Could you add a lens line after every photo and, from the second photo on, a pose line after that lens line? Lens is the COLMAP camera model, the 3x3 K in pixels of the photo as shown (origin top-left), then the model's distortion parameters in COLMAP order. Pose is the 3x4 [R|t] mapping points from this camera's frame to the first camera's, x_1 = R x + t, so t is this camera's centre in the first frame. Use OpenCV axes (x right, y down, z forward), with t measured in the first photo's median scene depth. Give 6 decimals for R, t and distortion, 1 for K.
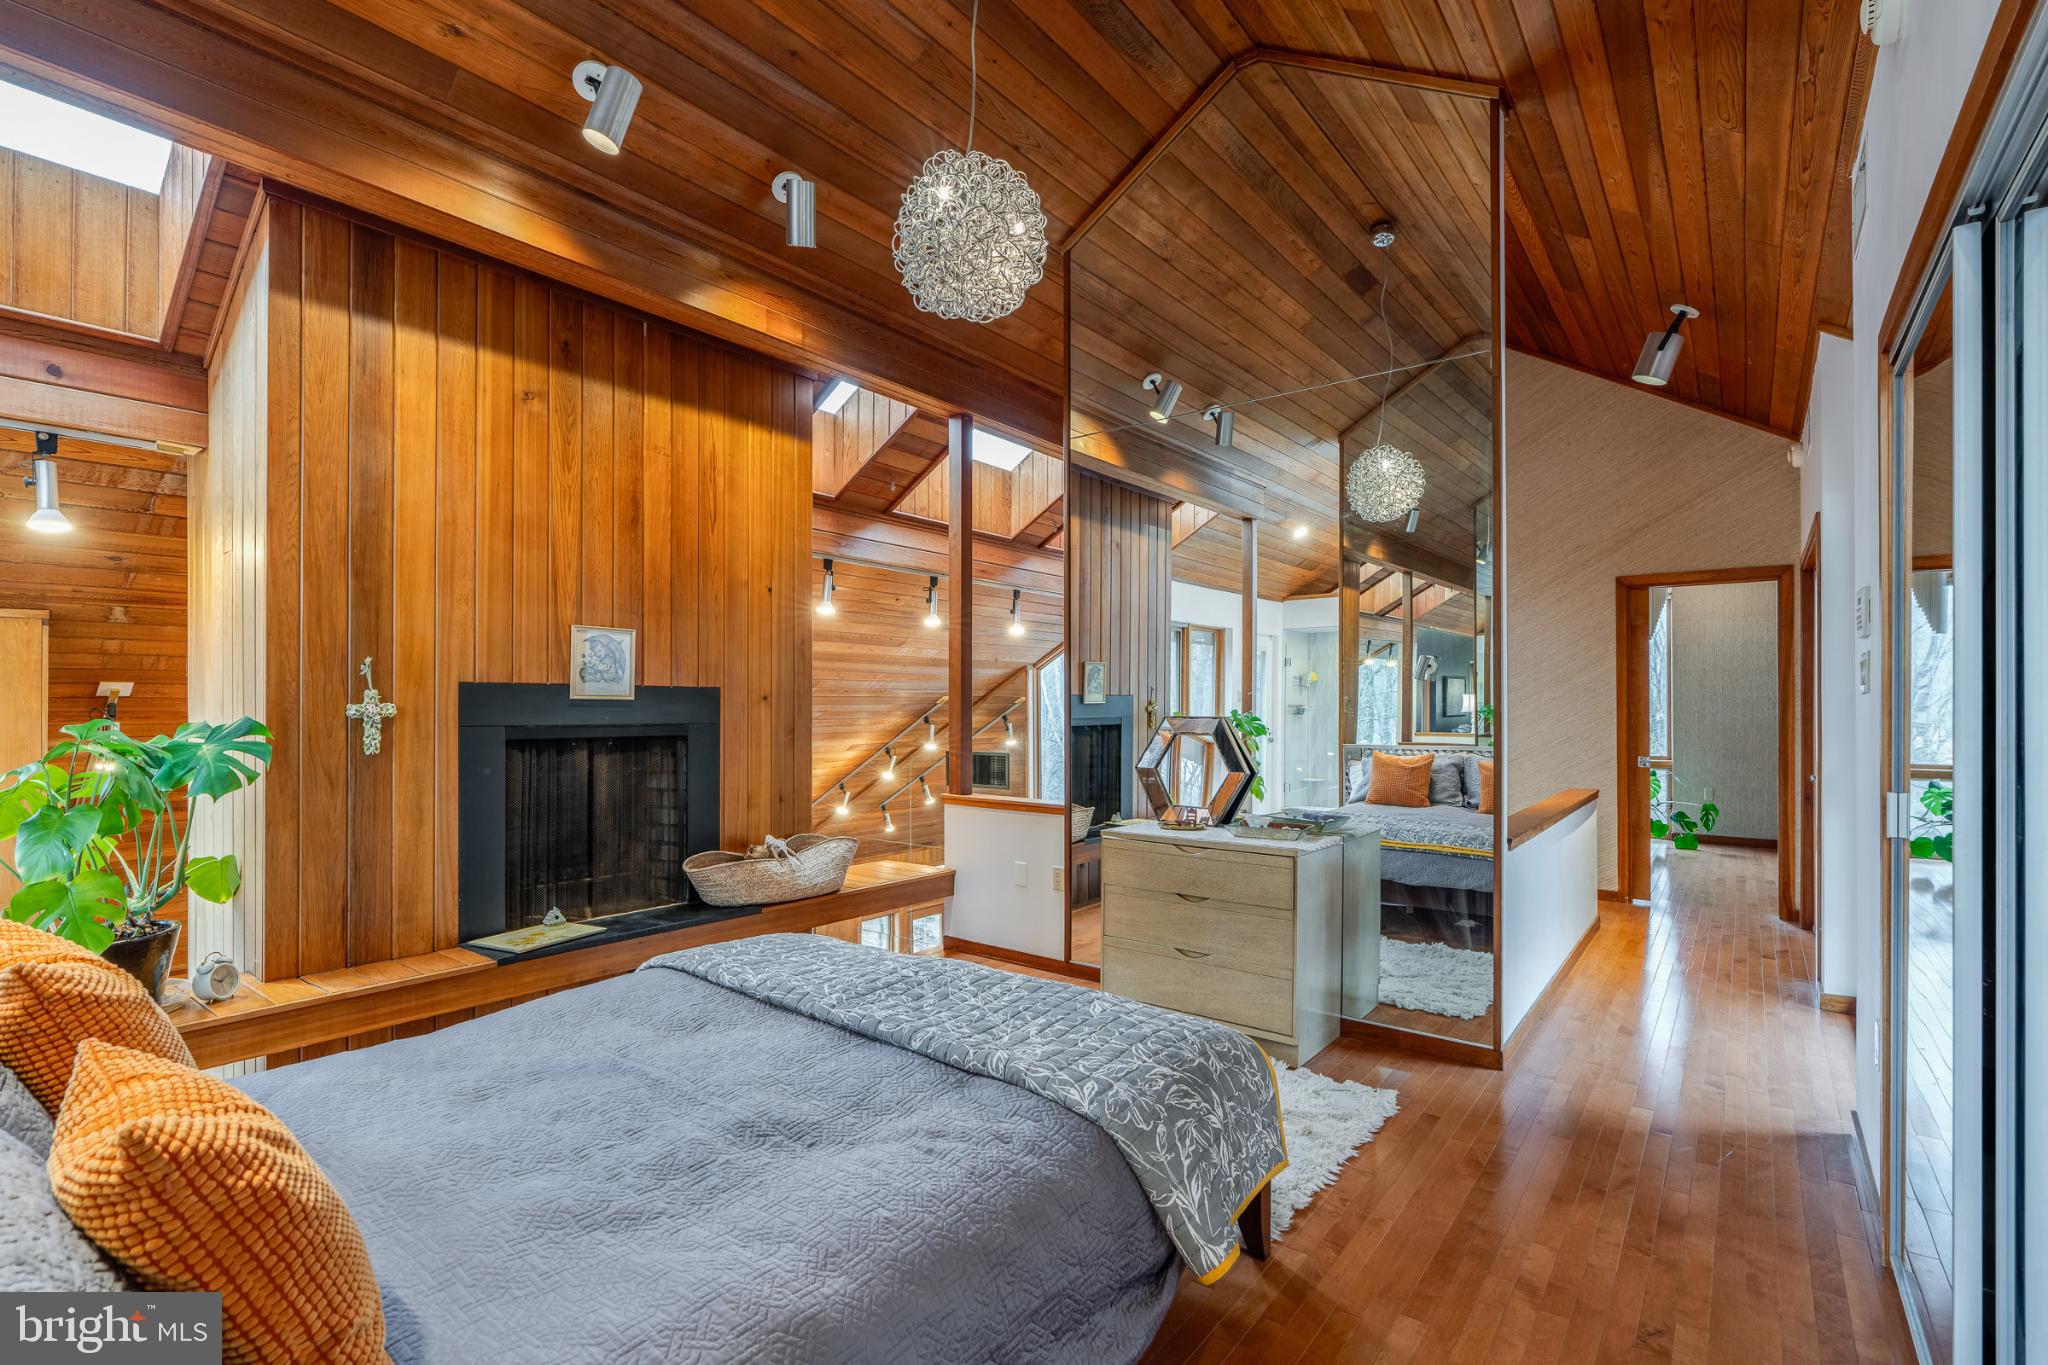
lens RADIAL K [[934.4, 0, 1023.0], [0, 934.4, 703.7], [0, 0, 1]] dist [-0.001341, -0.000092]
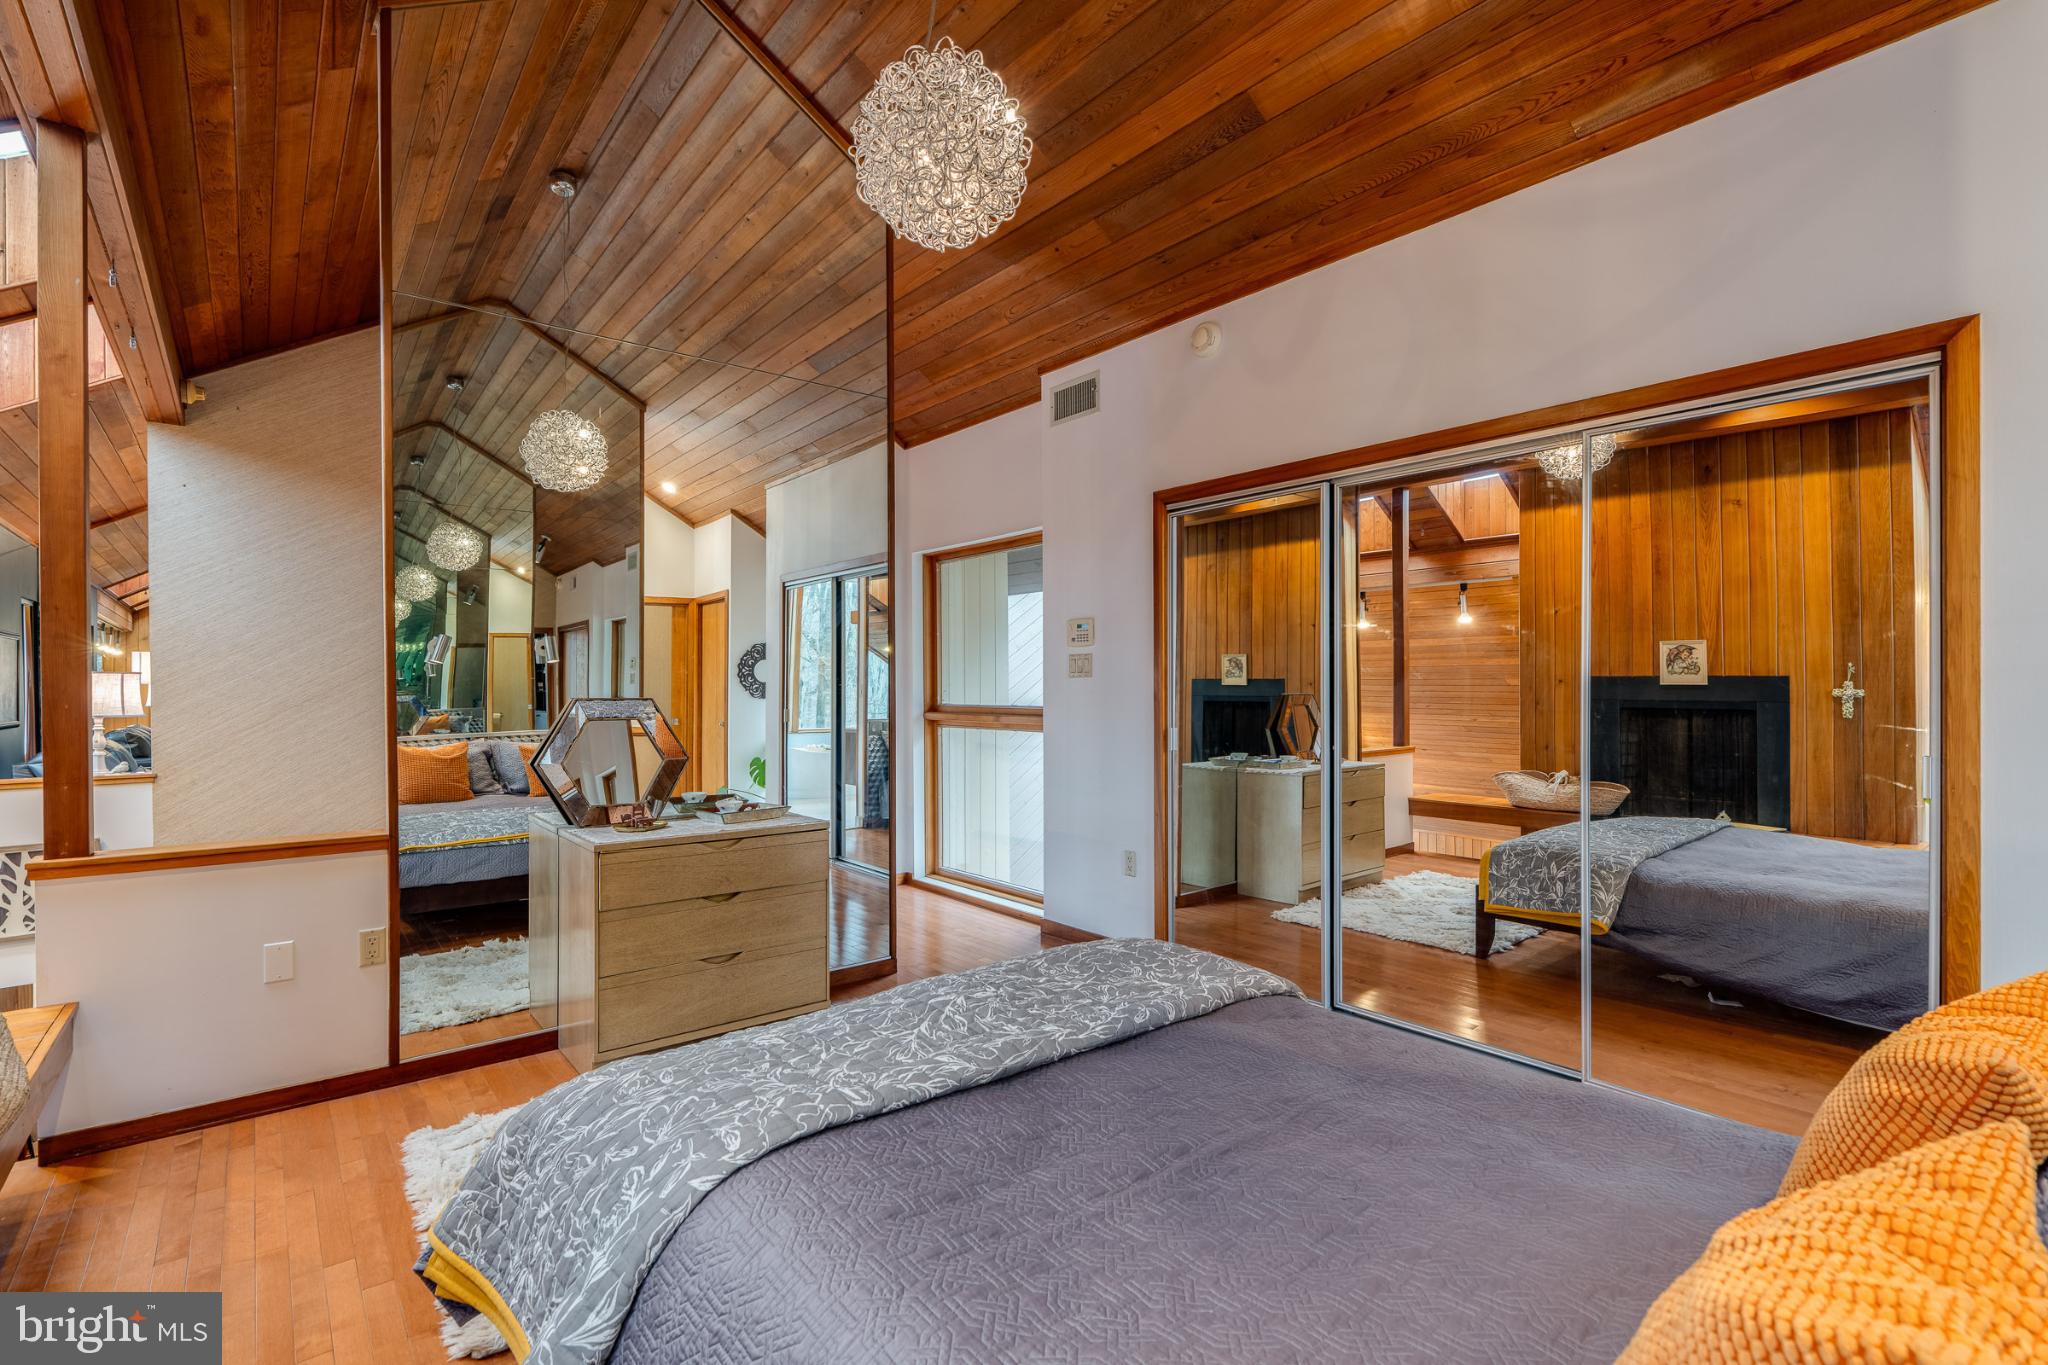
lens RADIAL K [[932.8, 0, 1023.0], [0, 932.8, 691.1], [0, 0, 1]] dist [-0.000047, 0.000035]
pose [[-0.212860, -0.004694, -0.977071, 1.963468], [-0.009237, 0.999953, -0.002792, 0.021922], [0.977039, 0.008431, -0.212894, 0.988365]]
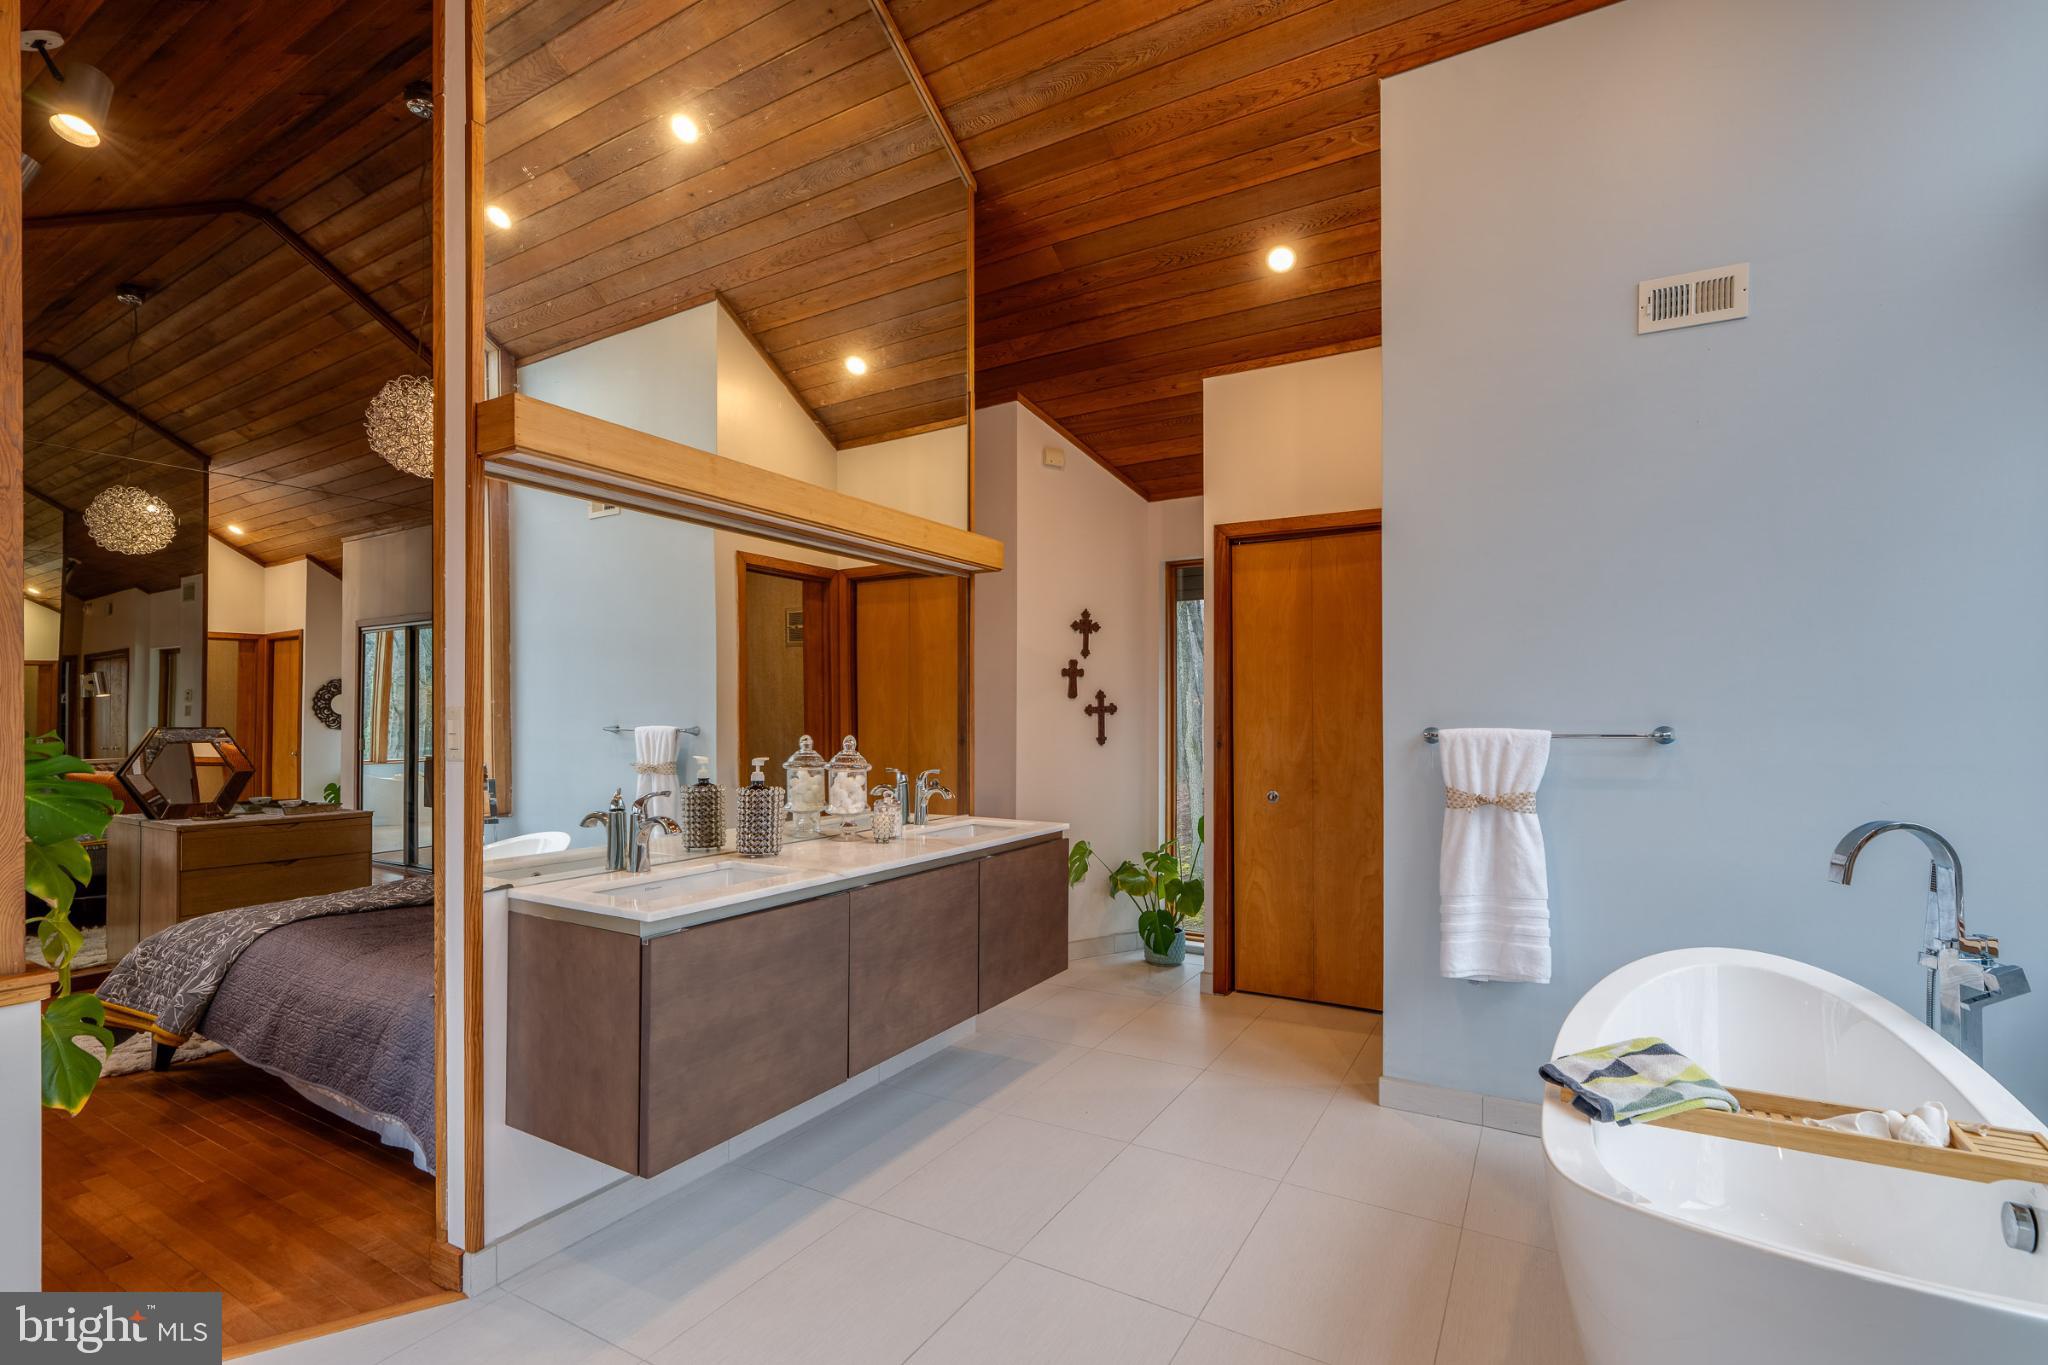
lens RADIAL K [[930.0, 0, 1022.6], [0, 930.0, 710.3], [0, 0, 1]] dist [0.000096, -0.000157]
pose [[0.128054, -0.016393, -0.991632, 3.980811], [-0.003368, 0.999850, -0.016964, 0.031238], [0.991761, 0.005512, 0.127980, 2.265871]]
